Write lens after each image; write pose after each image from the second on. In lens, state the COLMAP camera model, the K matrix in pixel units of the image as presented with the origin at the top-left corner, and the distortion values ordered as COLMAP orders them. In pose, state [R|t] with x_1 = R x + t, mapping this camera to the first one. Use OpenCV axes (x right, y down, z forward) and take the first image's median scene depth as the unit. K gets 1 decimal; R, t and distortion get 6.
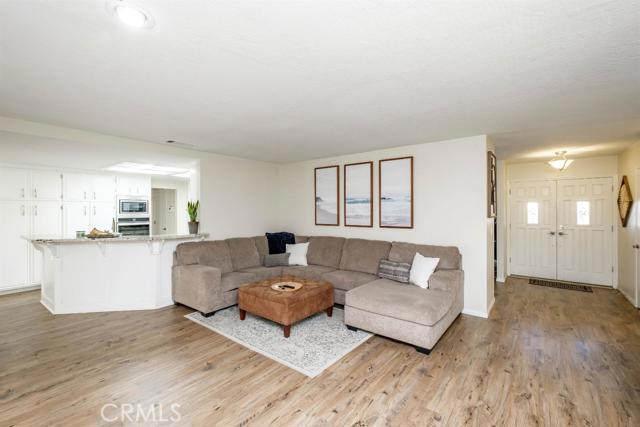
lens RADIAL K [[277.1, 0, 320.0], [0, 277.1, 213.5], [0, 0, 1]] dist [0.014757, -0.000148]
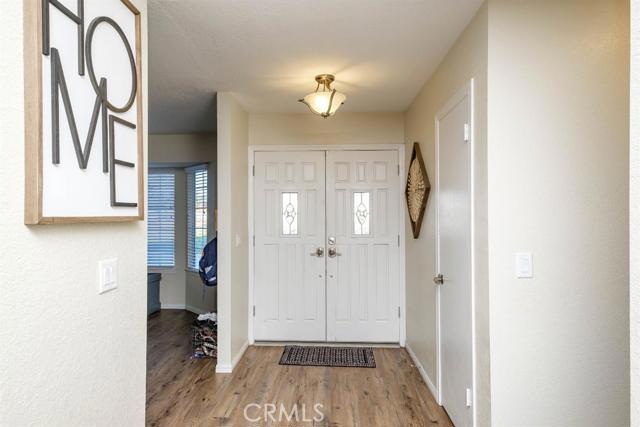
lens RADIAL K [[405.2, 0, 320.0], [0, 405.2, 213.5], [0, 0, 1]] dist [0.000206, 0.000009]
pose [[0.798031, 0.006118, 0.602585, 0.424890], [0.004088, 0.999871, -0.015565, 0.011466], [-0.602602, 0.014884, 0.797903, 0.448179]]
